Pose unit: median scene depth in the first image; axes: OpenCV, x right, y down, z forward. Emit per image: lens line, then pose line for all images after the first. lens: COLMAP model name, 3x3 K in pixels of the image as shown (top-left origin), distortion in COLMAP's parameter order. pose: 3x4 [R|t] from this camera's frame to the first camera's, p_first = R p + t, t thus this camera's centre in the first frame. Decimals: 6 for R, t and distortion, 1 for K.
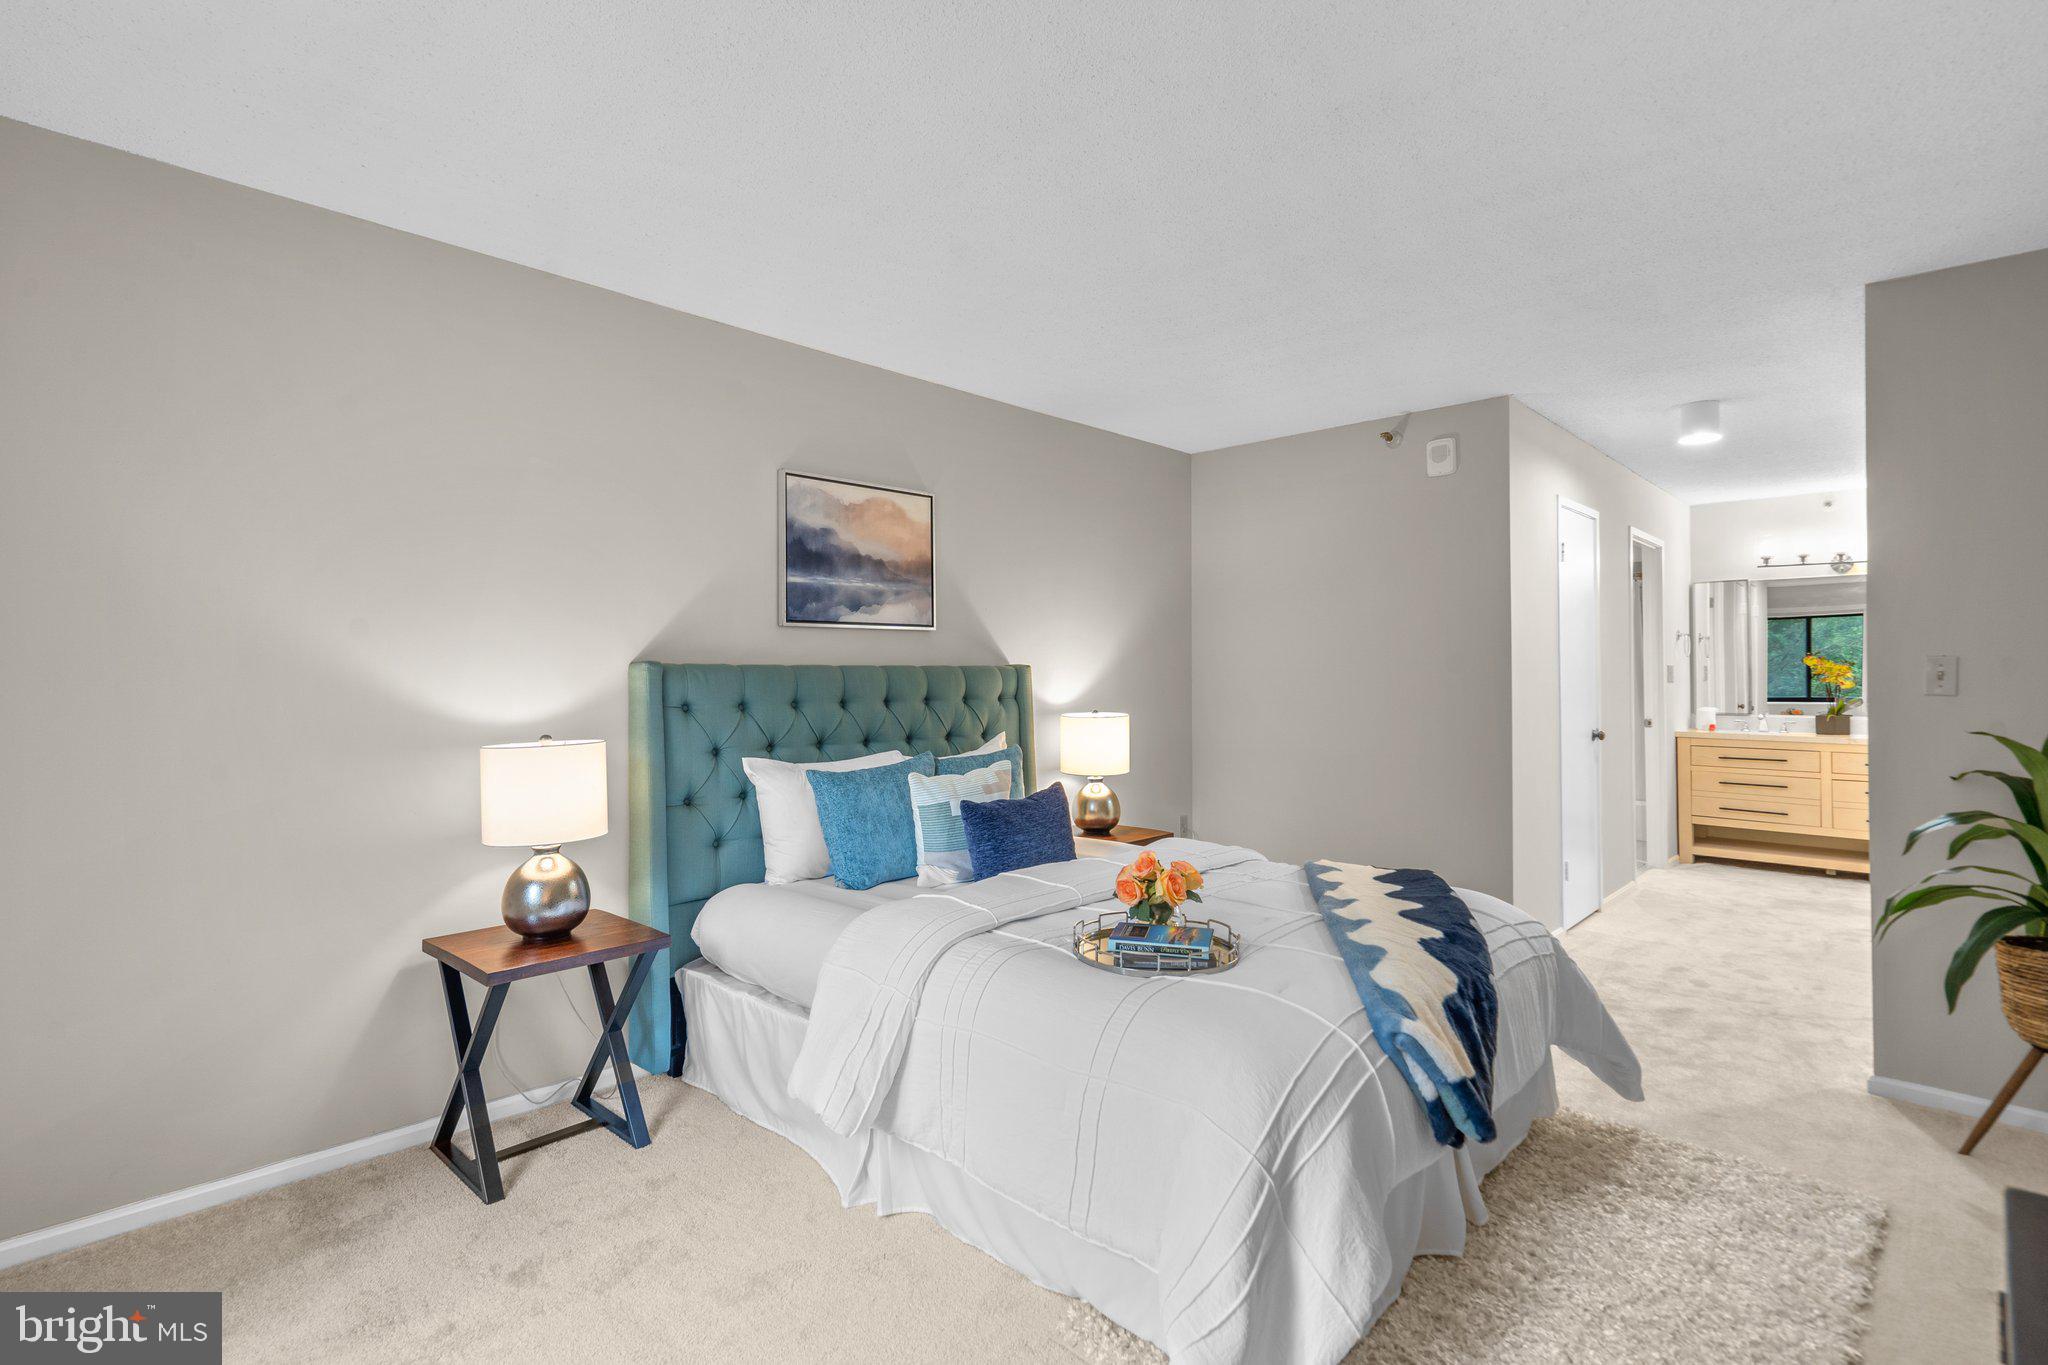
lens RADIAL K [[954.5, 0, 1016.1], [0, 954.5, 673.5], [0, 0, 1]] dist [-0.001768, 0.000890]
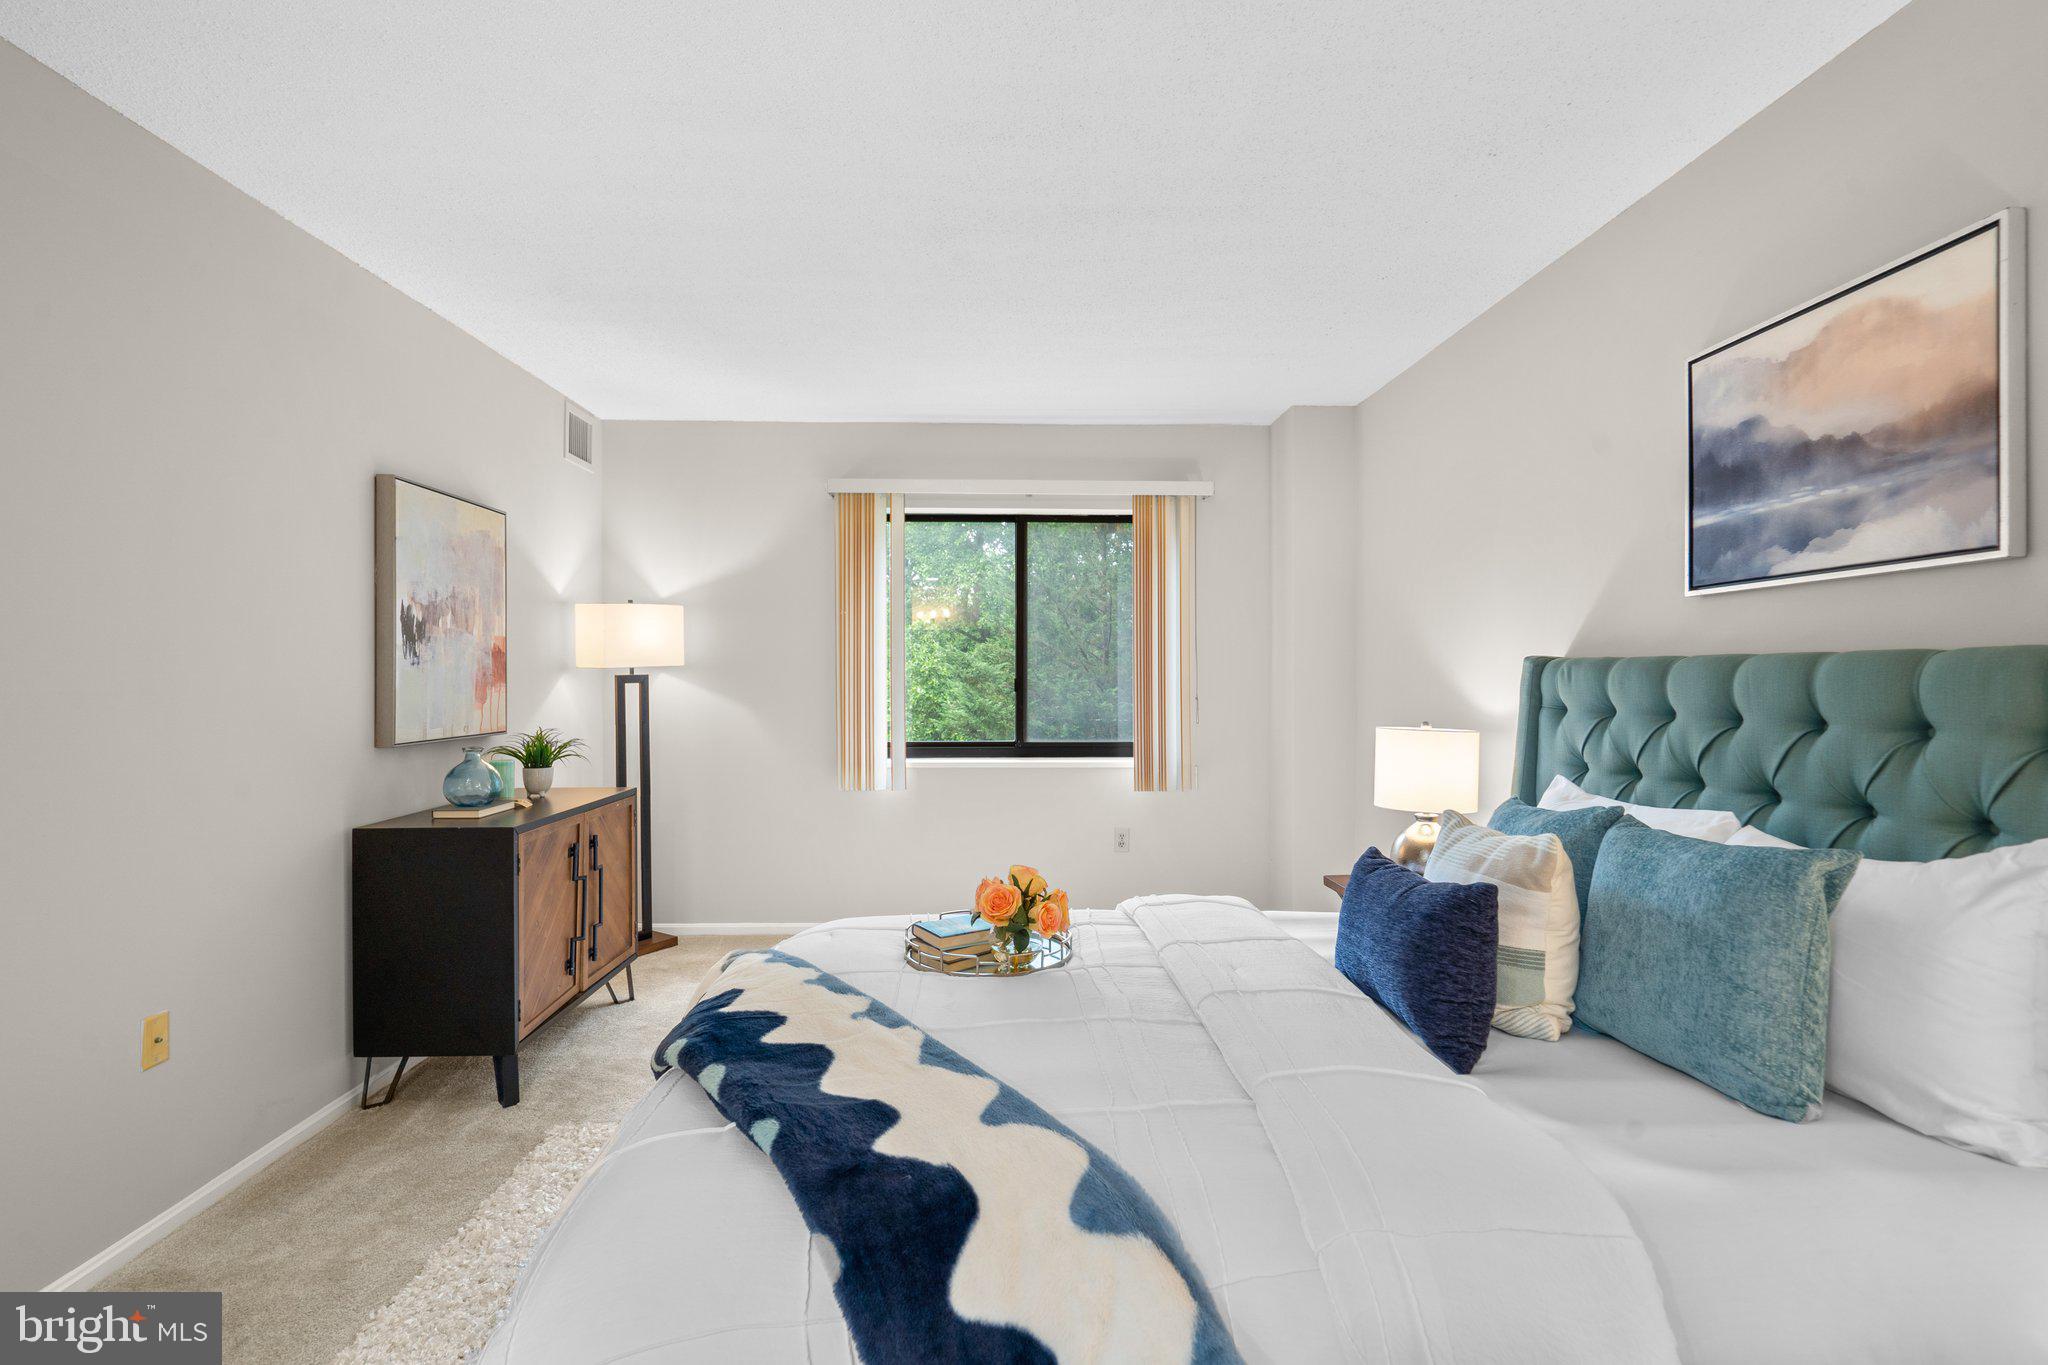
lens RADIAL K [[954.5, 0, 1016.1], [0, 954.5, 673.5], [0, 0, 1]] dist [-0.001768, 0.000890]
pose [[-0.692284, 0.002042, -0.721622, 0.526532], [0.001699, 0.999998, 0.001200, 0.001600], [0.721623, -0.000395, -0.692286, 1.070941]]
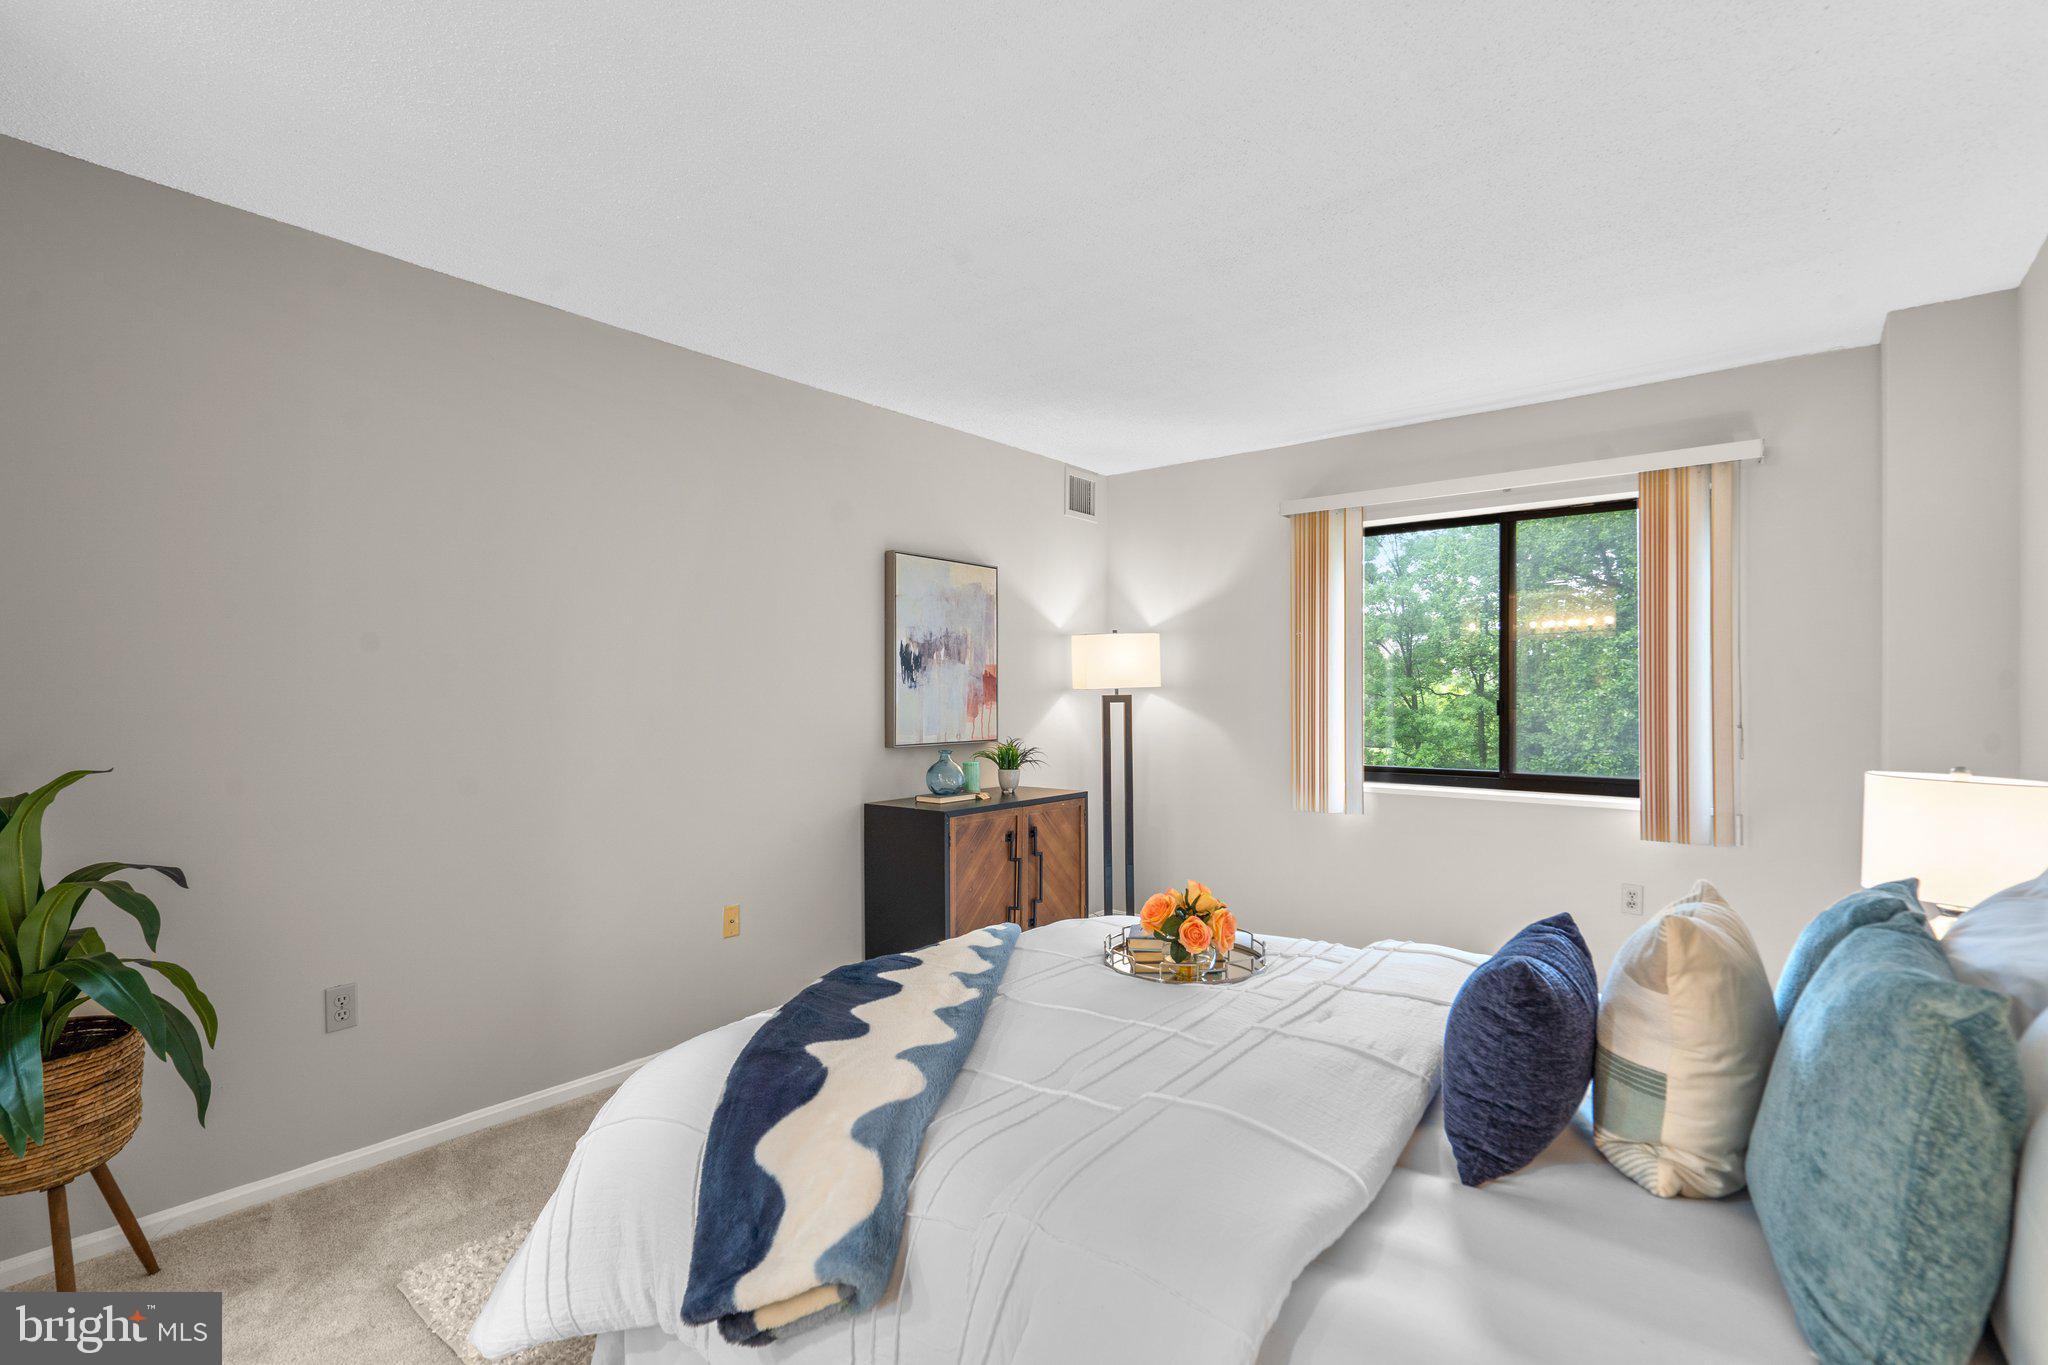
lens RADIAL K [[958.6, 0, 1016.6], [0, 958.6, 691.5], [0, 0, 1]] dist [-0.001256, 0.000471]
pose [[-0.995825, 0.002429, -0.091255, 0.262136], [0.002611, 0.999995, -0.001868, 0.001007], [0.091250, -0.002098, -0.995826, 1.265142]]
